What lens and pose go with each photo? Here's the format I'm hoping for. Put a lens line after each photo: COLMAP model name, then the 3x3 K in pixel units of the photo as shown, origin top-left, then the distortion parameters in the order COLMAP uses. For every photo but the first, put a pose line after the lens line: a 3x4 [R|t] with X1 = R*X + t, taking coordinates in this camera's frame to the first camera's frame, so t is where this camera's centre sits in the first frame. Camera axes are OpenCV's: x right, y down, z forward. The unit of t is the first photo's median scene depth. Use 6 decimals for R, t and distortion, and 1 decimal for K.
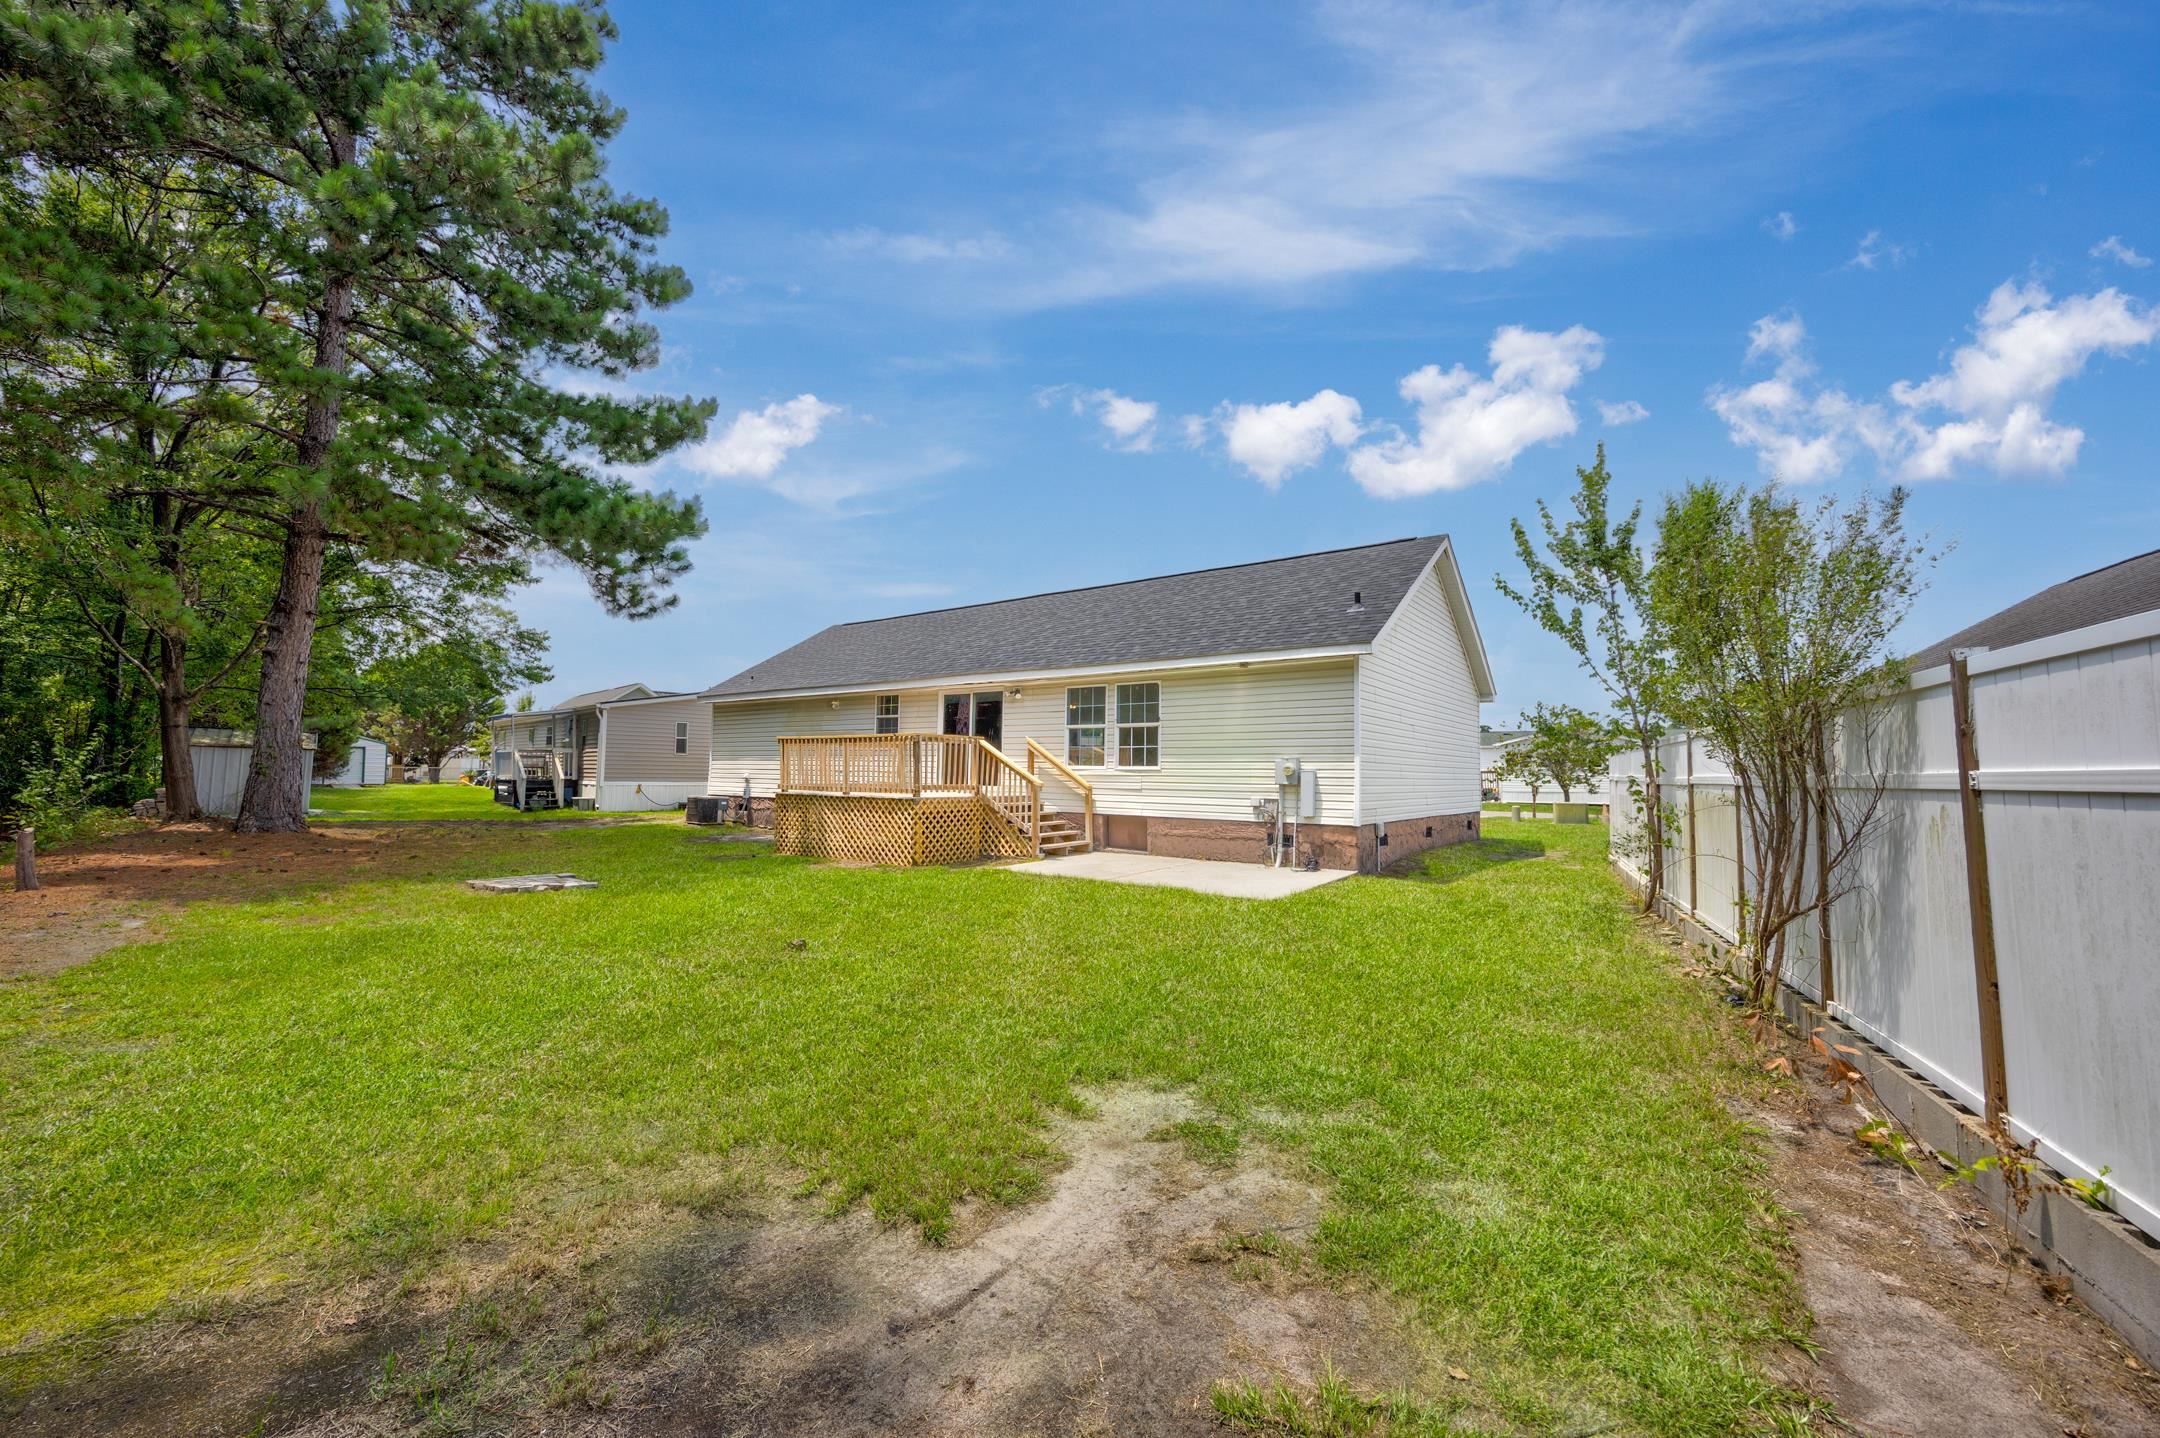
lens RADIAL K [[844.8, 0, 1077.1], [0, 844.8, 720.9], [0, 0, 1]] dist [-0.001629, -0.000131]
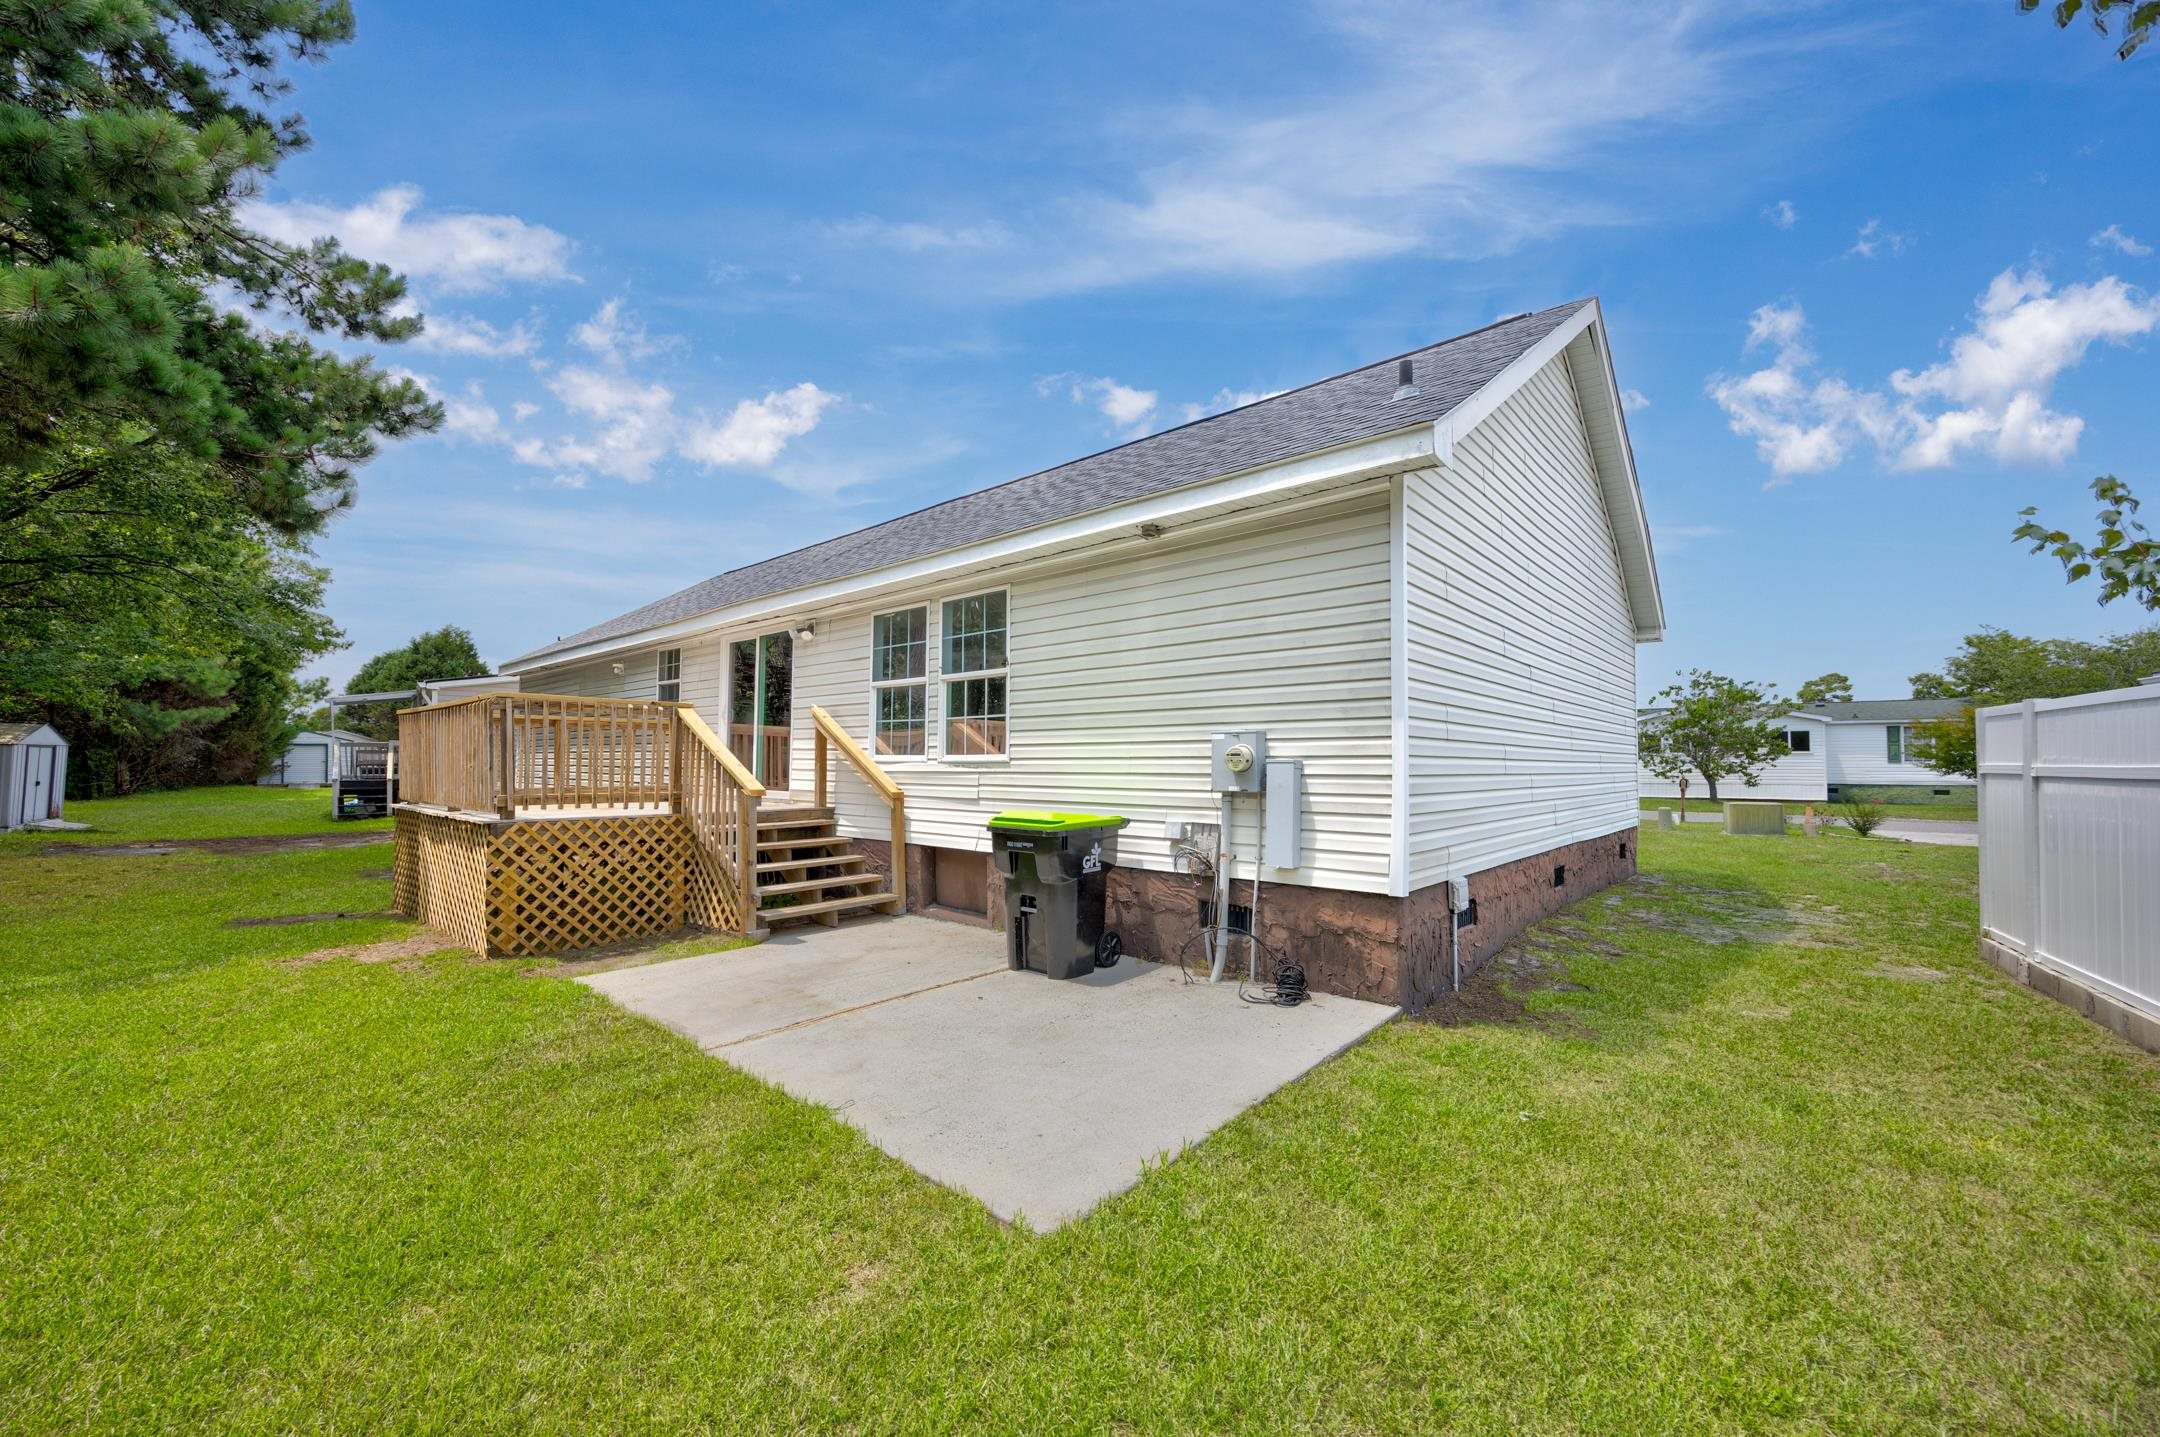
lens RADIAL K [[840.4, 0, 1068.5], [0, 840.4, 710.3], [0, 0, 1]] dist [0.000996, -0.000270]
pose [[0.995330, -0.014134, -0.095495, 0.181827], [0.013938, 0.999899, -0.002718, 0.029151], [0.095524, 0.001375, 0.995426, 0.496047]]
